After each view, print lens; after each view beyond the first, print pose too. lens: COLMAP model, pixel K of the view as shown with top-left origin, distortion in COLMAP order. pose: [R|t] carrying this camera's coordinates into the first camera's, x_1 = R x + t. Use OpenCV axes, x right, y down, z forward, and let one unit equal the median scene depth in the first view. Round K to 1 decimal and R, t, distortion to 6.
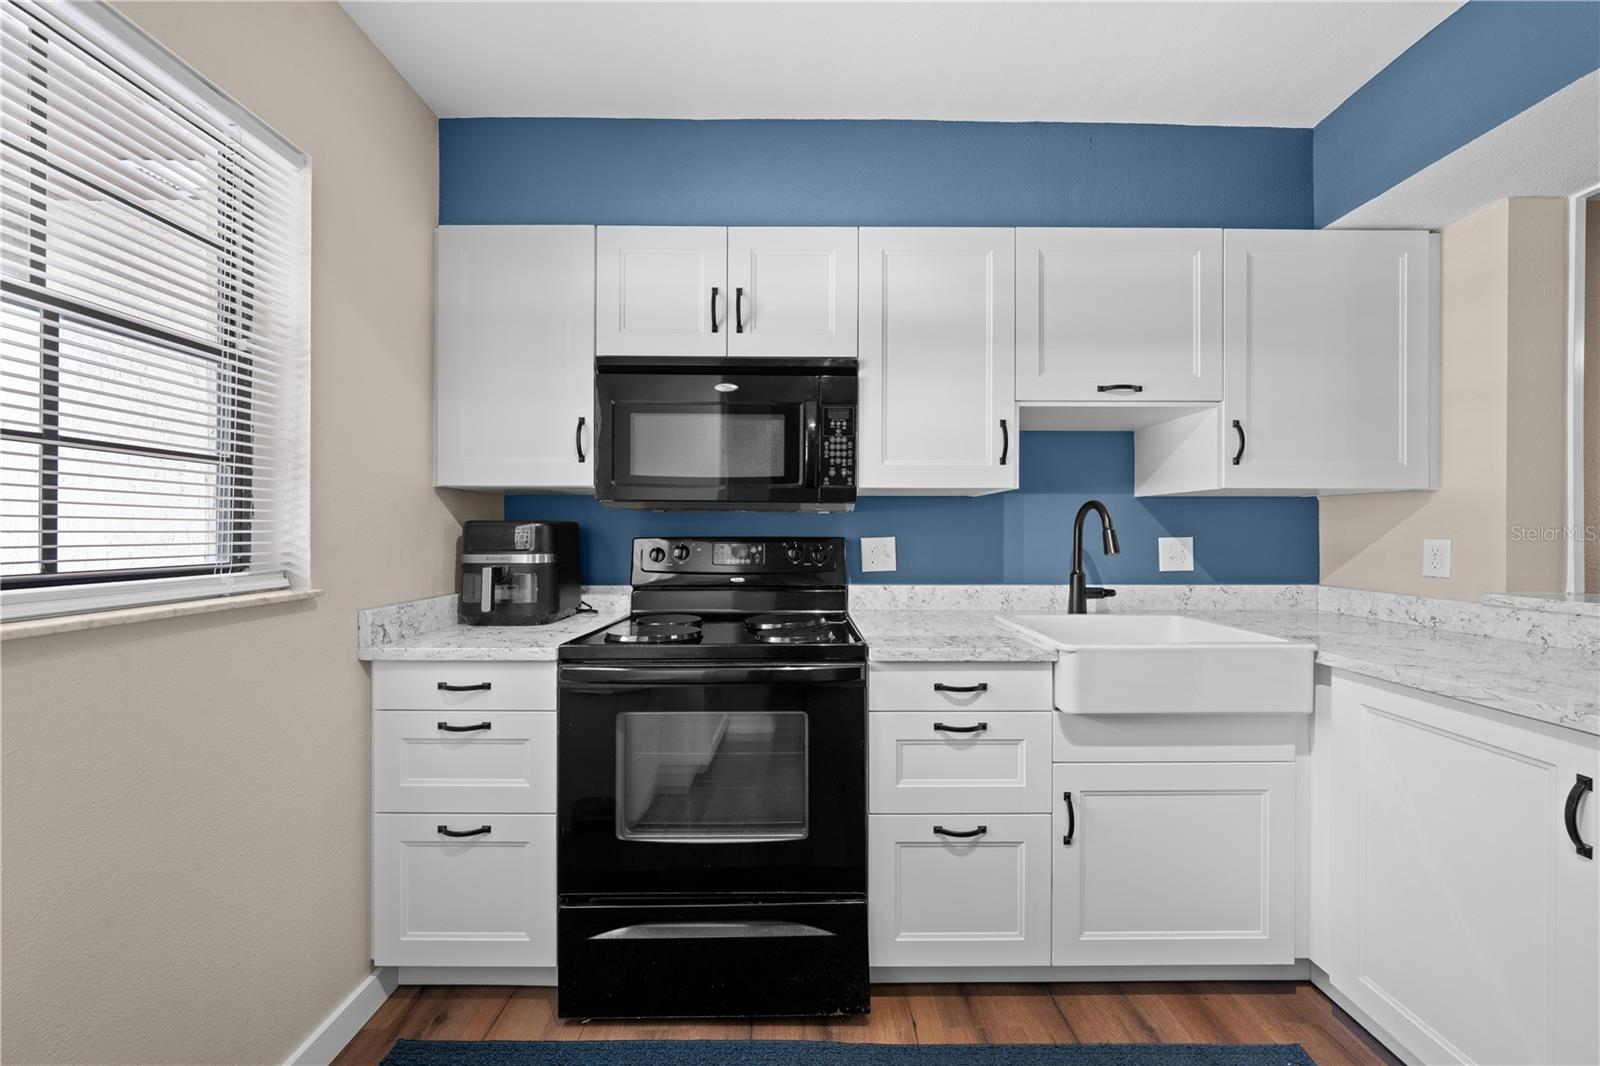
lens RADIAL K [[538.7, 0, 802.5], [0, 538.7, 531.5], [0, 0, 1]] dist [-0.001643, -0.000351]
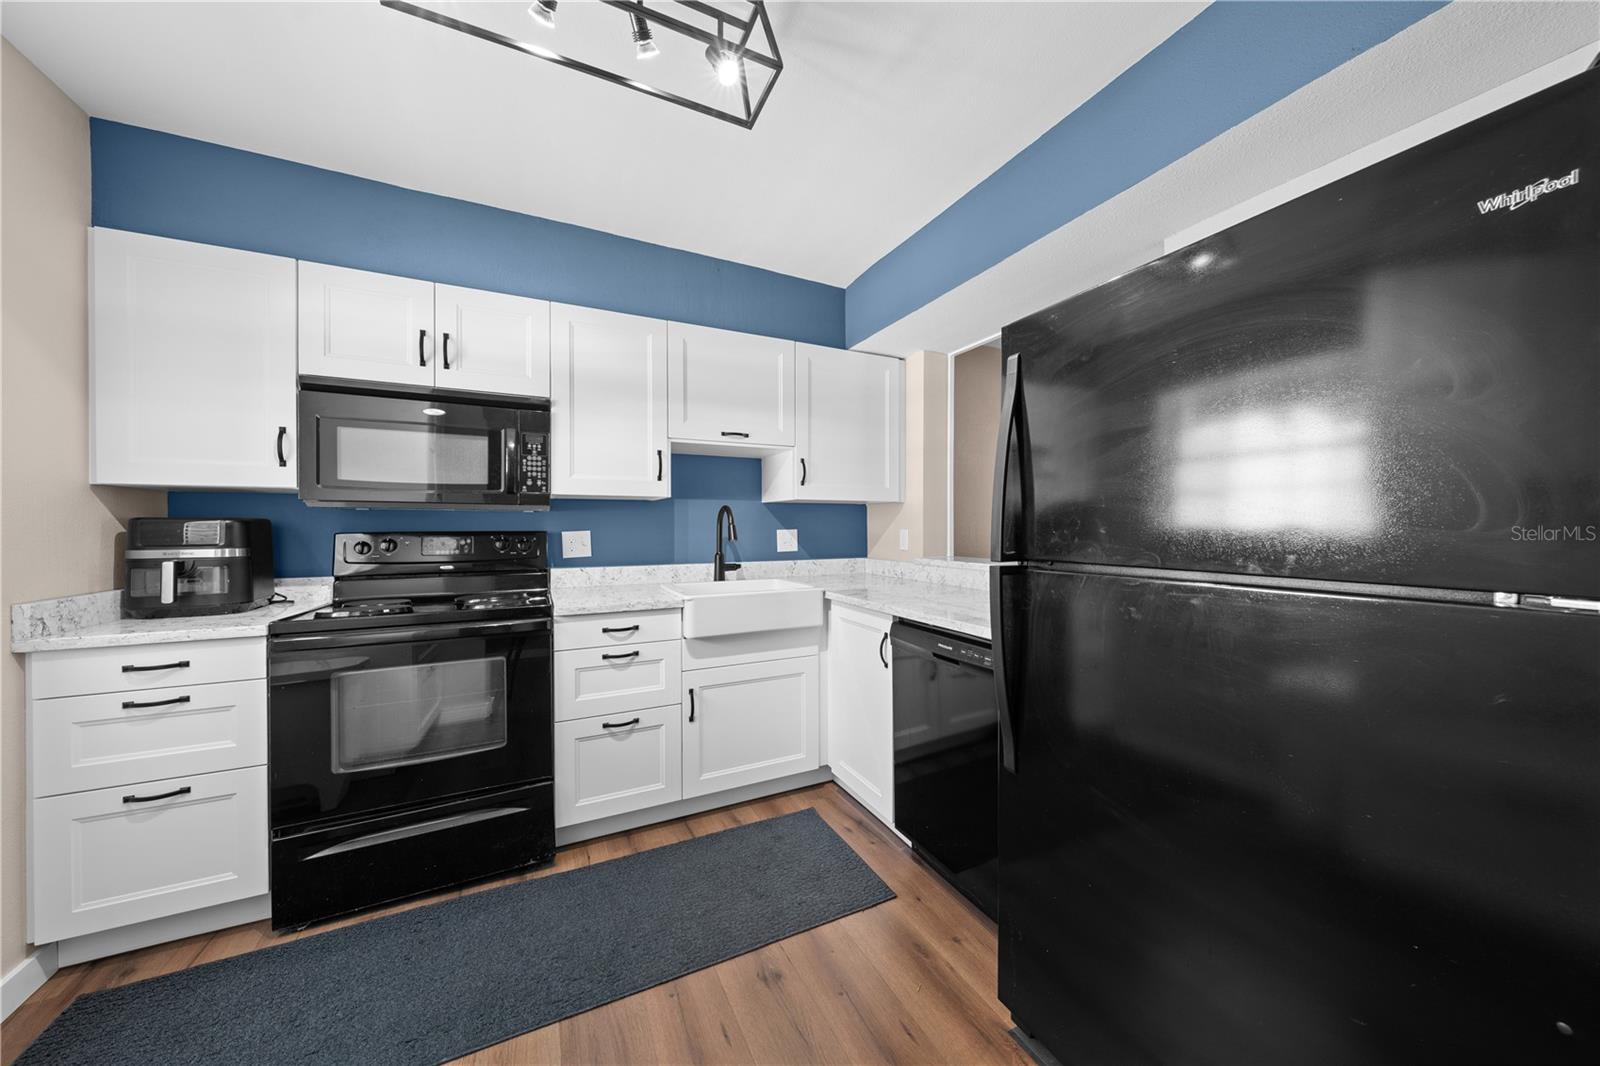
lens RADIAL K [[540.9, 0, 803.0], [0, 540.9, 529.4], [0, 0, 1]] dist [-0.002238, 0.000311]
pose [[0.898797, -0.006665, 0.438313, 0.076010], [0.004136, 0.999969, 0.006723, 0.000517], [-0.438345, -0.004230, 0.898797, -0.501900]]
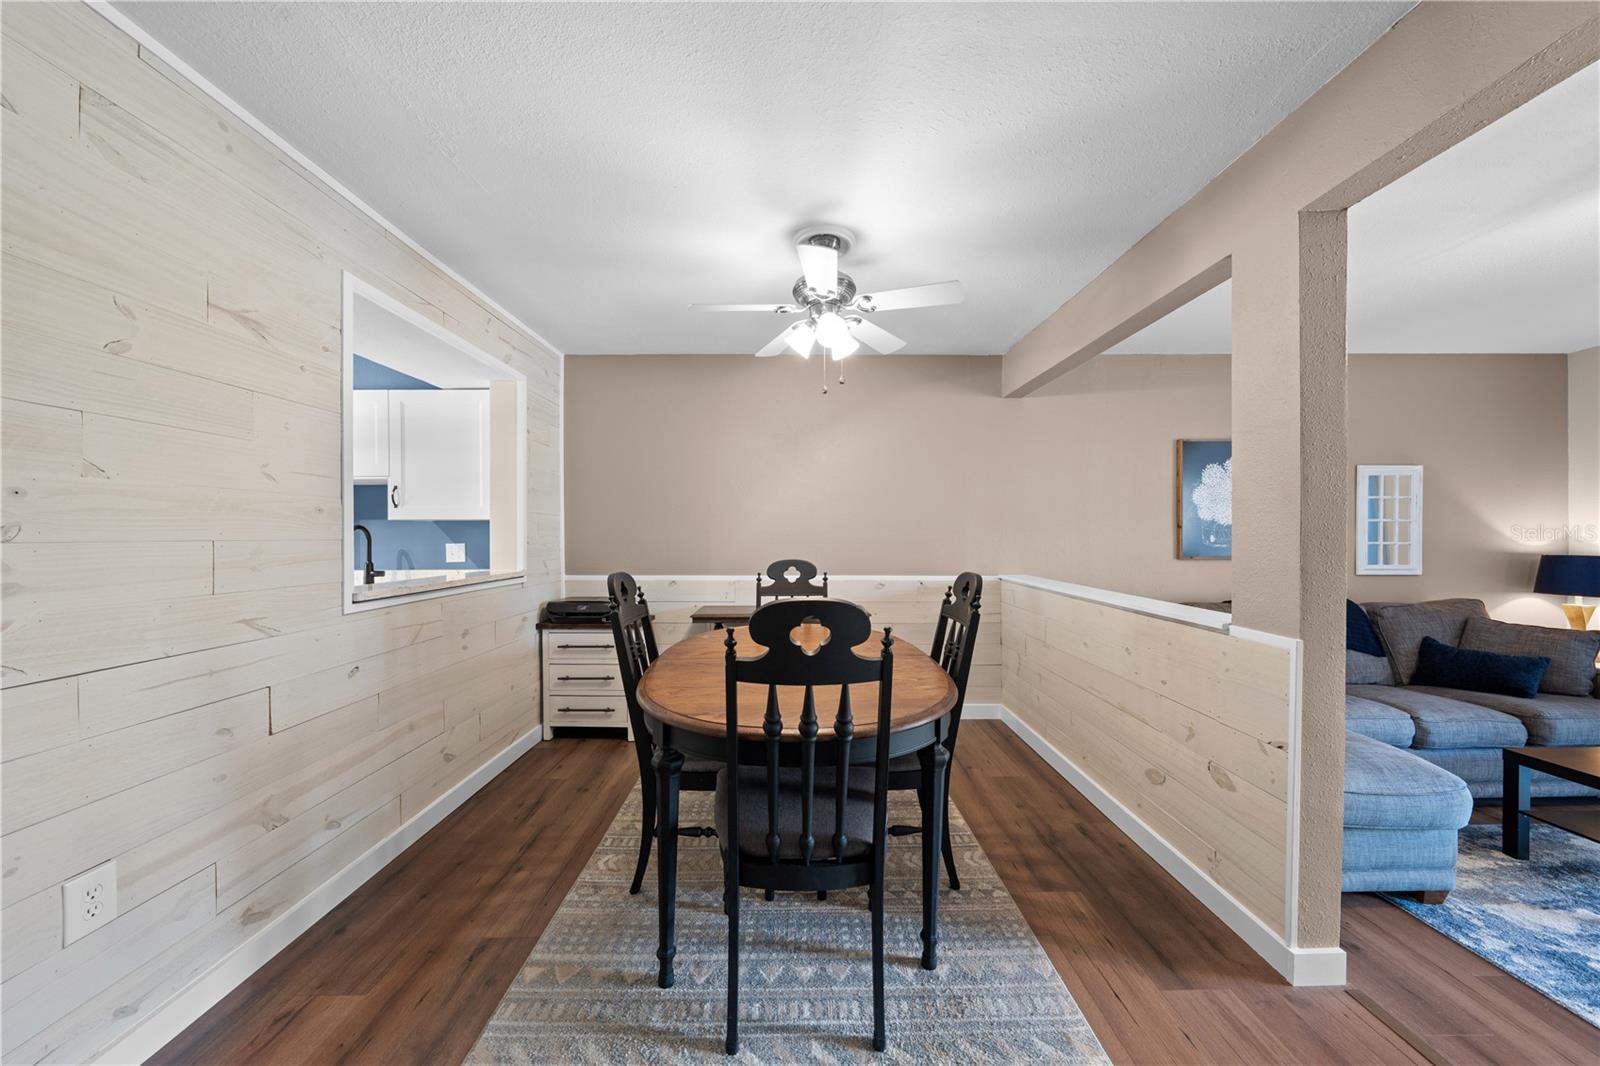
lens RADIAL K [[544.2, 0, 800.4], [0, 544.2, 538.0], [0, 0, 1]] dist [-0.000857, 0.000195]
pose [[0.999976, -0.005692, 0.003822, 2.316268], [0.005665, 0.999959, 0.007073, -0.018165], [-0.003862, -0.007051, 0.999968, -1.036436]]
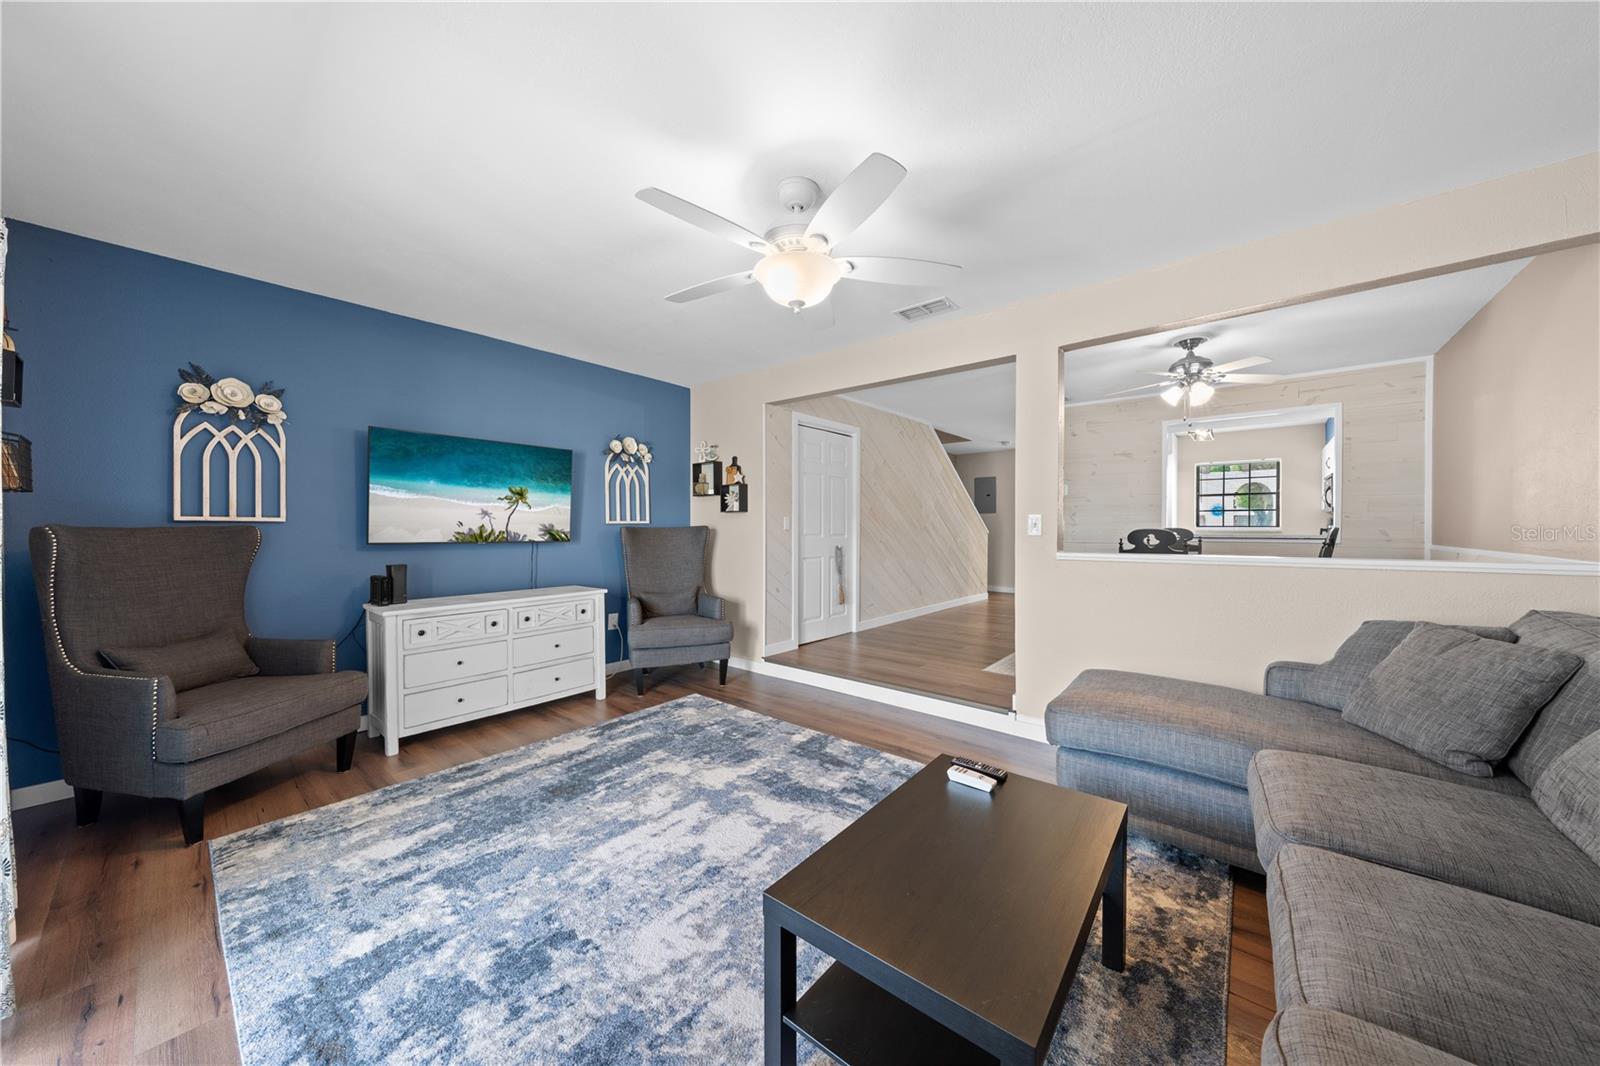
lens RADIAL K [[538.7, 0, 802.5], [0, 538.7, 531.5], [0, 0, 1]] dist [-0.001643, -0.000351]
pose [[-0.645294, 0.000036, -0.763934, 5.319615], [-0.002755, 0.999993, 0.002374, 0.088051], [0.763929, 0.003637, -0.645290, 0.593949]]
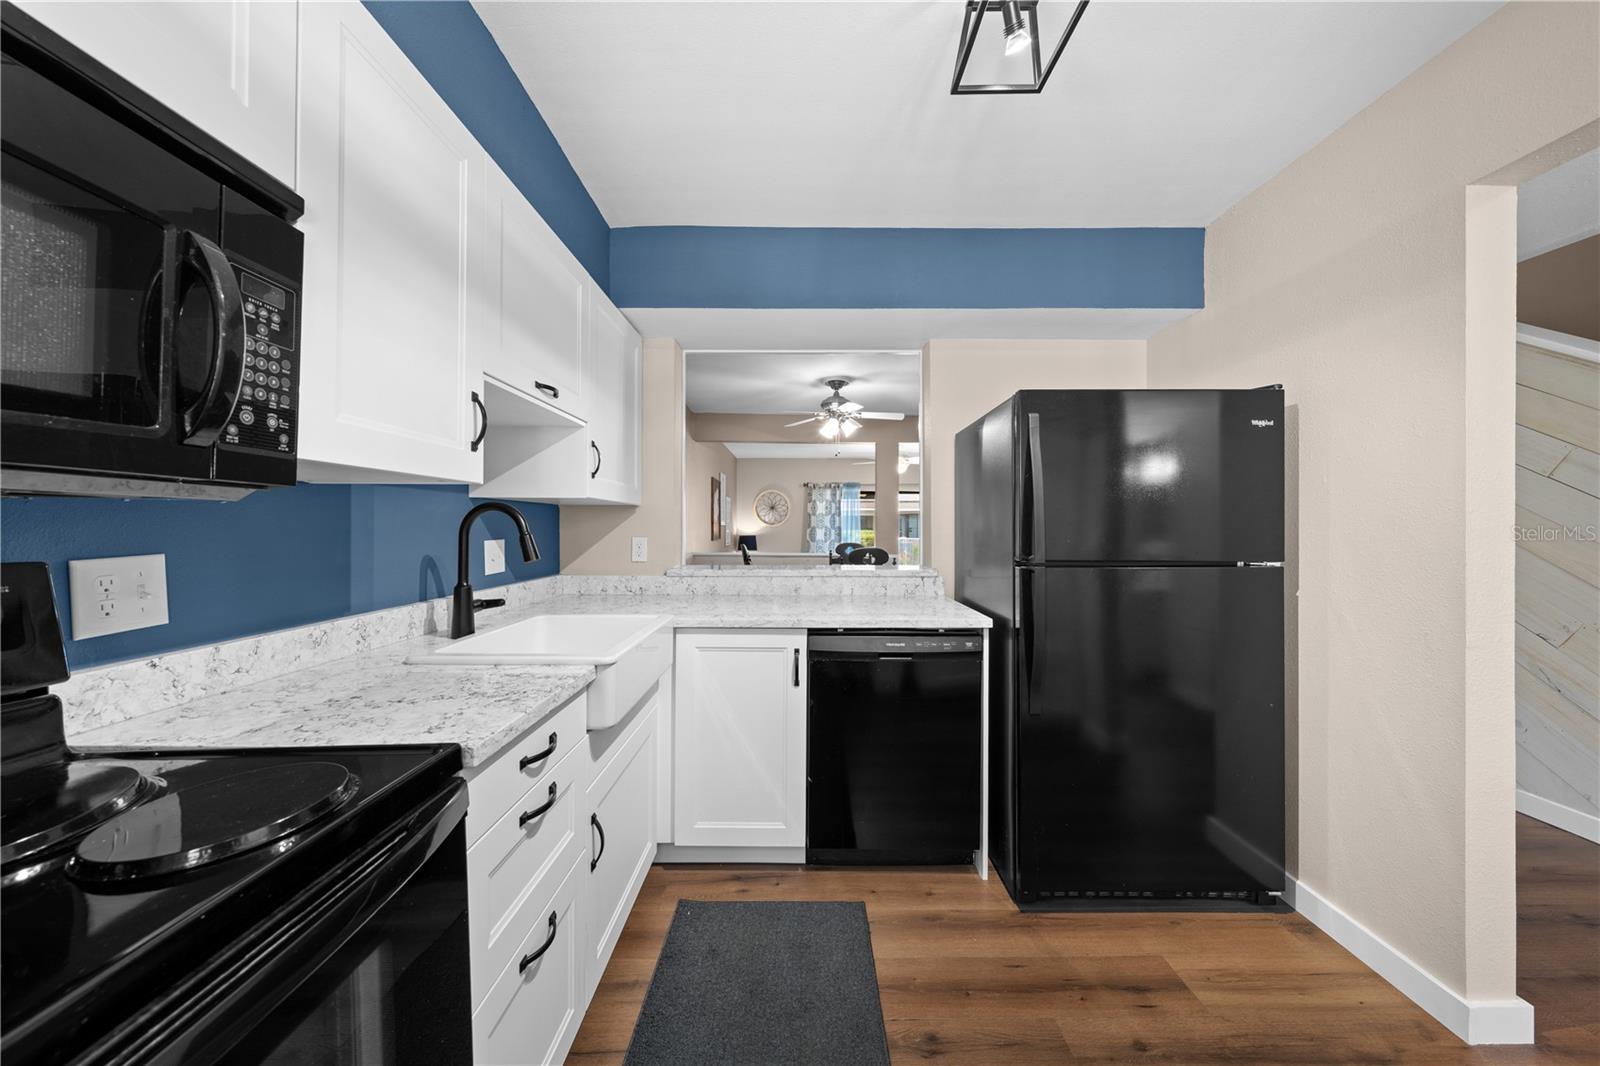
lens RADIAL K [[539.1, 0, 803.5], [0, 539.1, 526.2], [0, 0, 1]] dist [-0.001473, -0.000109]
pose [[-0.000682, -0.000643, 1.000000, -0.389040], [-0.000956, 0.999999, 0.000642, -0.019856], [-0.999999, -0.000956, -0.000683, 0.537904]]
